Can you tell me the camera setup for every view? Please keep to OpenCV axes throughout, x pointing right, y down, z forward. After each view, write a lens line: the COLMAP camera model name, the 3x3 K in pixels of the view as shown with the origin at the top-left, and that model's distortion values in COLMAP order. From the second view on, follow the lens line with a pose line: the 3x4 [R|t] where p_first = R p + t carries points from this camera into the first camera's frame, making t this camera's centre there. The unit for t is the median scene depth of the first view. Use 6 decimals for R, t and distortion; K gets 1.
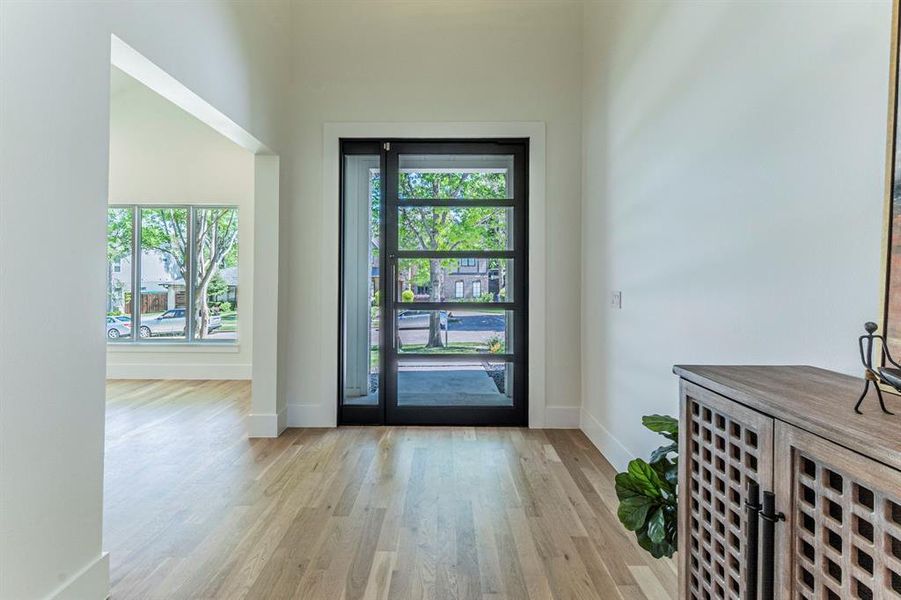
lens RADIAL K [[403.9, 0, 444.0], [0, 403.9, 274.8], [0, 0, 1]] dist [0.005011, 0.001186]
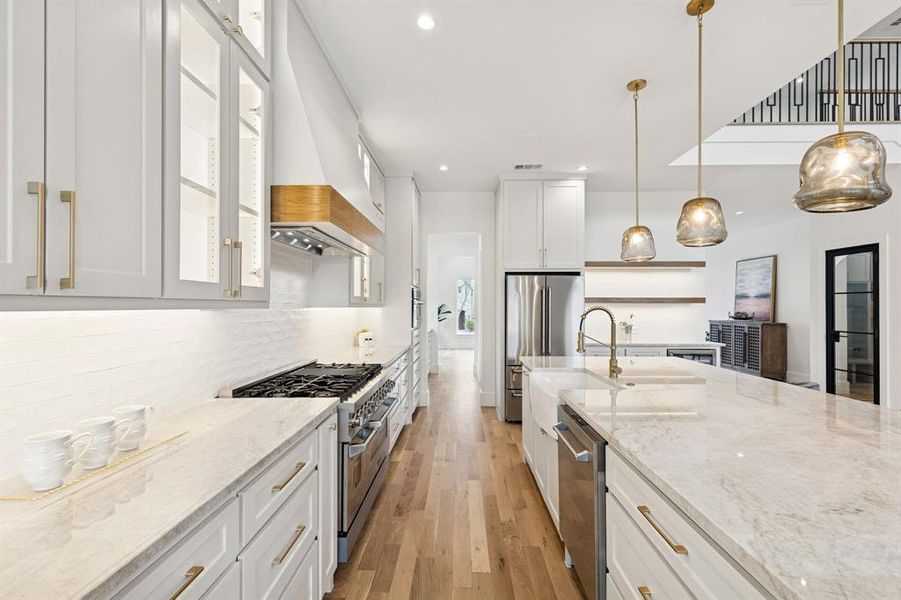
lens RADIAL K [[403.9, 0, 457.7], [0, 403.9, 302.2], [0, 0, 1]] dist [0.005011, 0.001186]
pose [[0.999992, -0.004044, 0.000057, -1.342716], [0.004045, 0.999943, -0.009892, -0.008782], [-0.000017, 0.009892, 0.999951, -2.135316]]
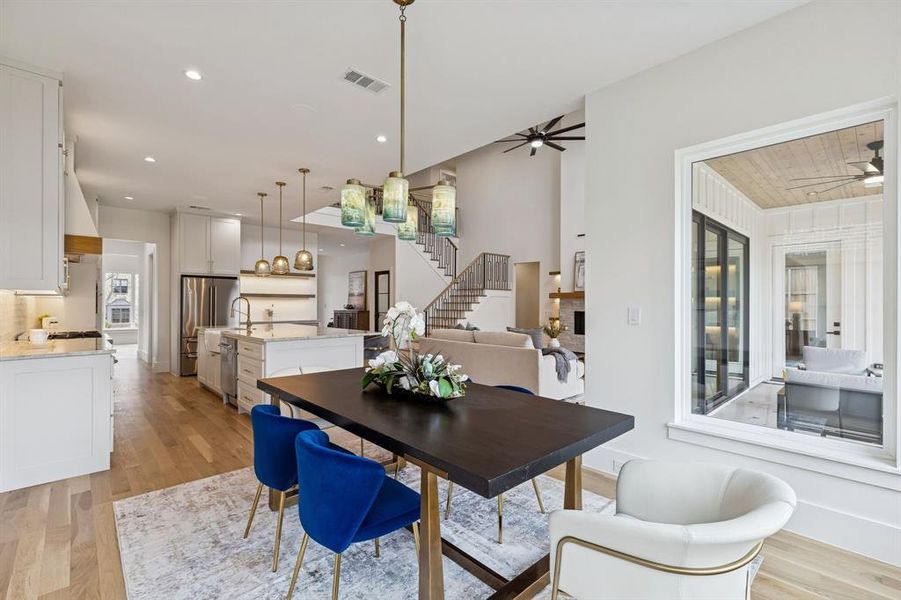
lens RADIAL K [[403.9, 0, 454.6], [0, 403.9, 305.0], [0, 0, 1]] dist [0.005011, 0.001186]
pose [[0.722928, -0.003372, 0.690915, -1.586599], [-0.000138, 0.999987, 0.005025, 0.016218], [-0.690923, -0.003728, 0.722919, -3.151502]]
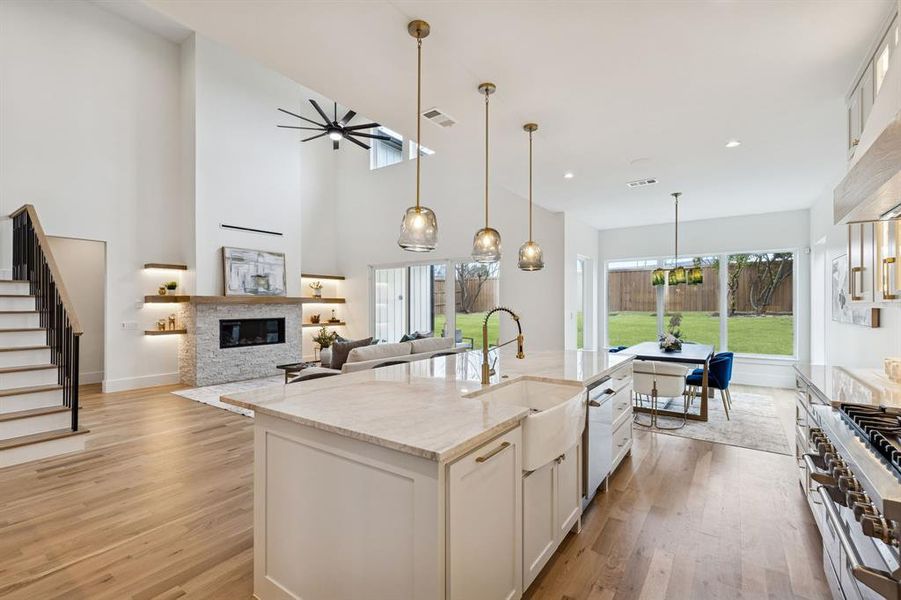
lens RADIAL K [[403.9, 0, 454.1], [0, 403.9, 306.9], [0, 0, 1]] dist [0.005011, 0.001186]
pose [[-0.828909, -0.006820, 0.559342, -1.385614], [-0.001014, 0.999942, 0.010689, -0.019596], [-0.559382, 0.008293, -0.828868, -0.823806]]
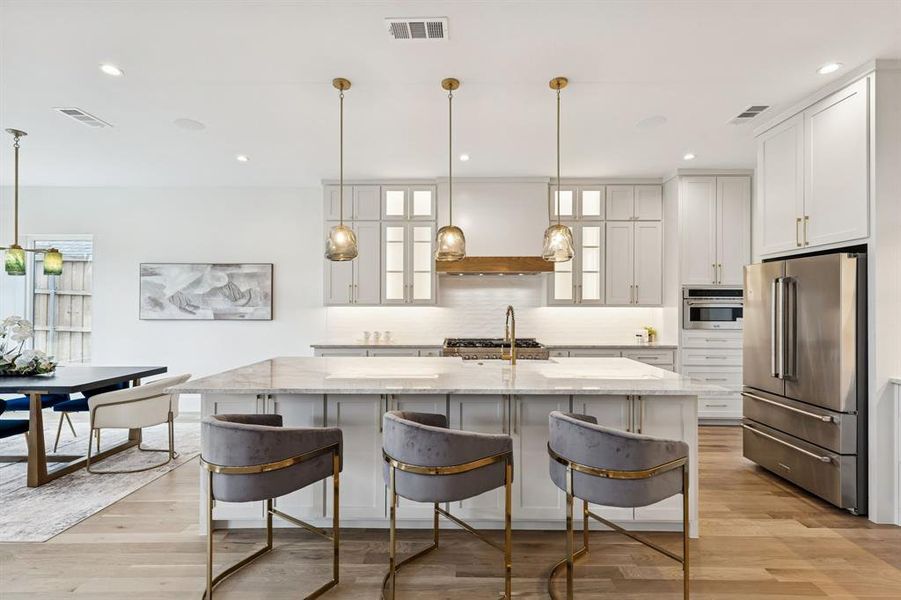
lens RADIAL K [[403.9, 0, 453.7], [0, 403.9, 302.8], [0, 0, 1]] dist [0.005011, 0.001186]
pose [[-0.002112, -0.012453, -0.999920, -0.193152], [-0.002701, 0.999919, -0.012447, -0.003219], [0.999994, 0.002674, -0.002146, -1.537880]]
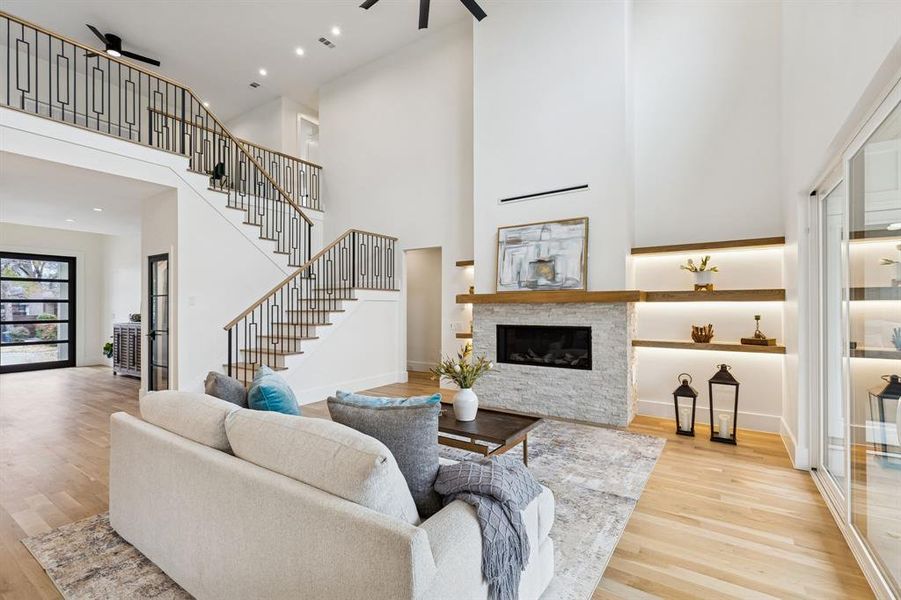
lens RADIAL K [[403.9, 0, 458.3], [0, 403.9, 305.0], [0, 0, 1]] dist [0.005011, 0.001186]
pose [[0.543176, -0.000598, 0.839619, -0.668060], [0.005574, 0.999980, -0.002893, -0.003242], [-0.839601, 0.006252, 0.543168, -2.553413]]
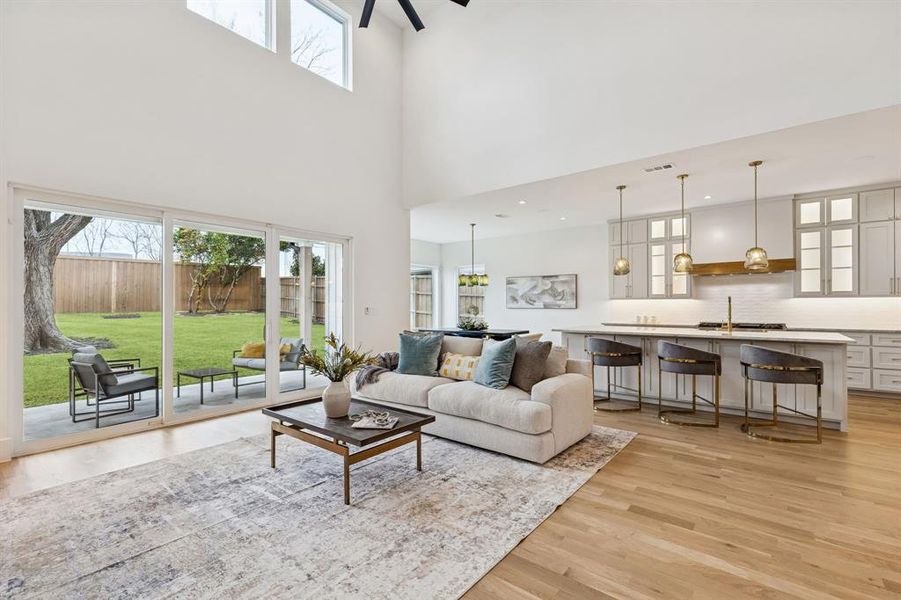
lens RADIAL K [[403.9, 0, 452.0], [0, 403.9, 303.0], [0, 0, 1]] dist [0.005011, 0.001186]
pose [[-0.616439, -0.006748, -0.787374, 0.694665], [-0.000754, 0.999968, -0.007980, 0.029233], [0.787402, -0.004326, -0.616424, -1.300489]]
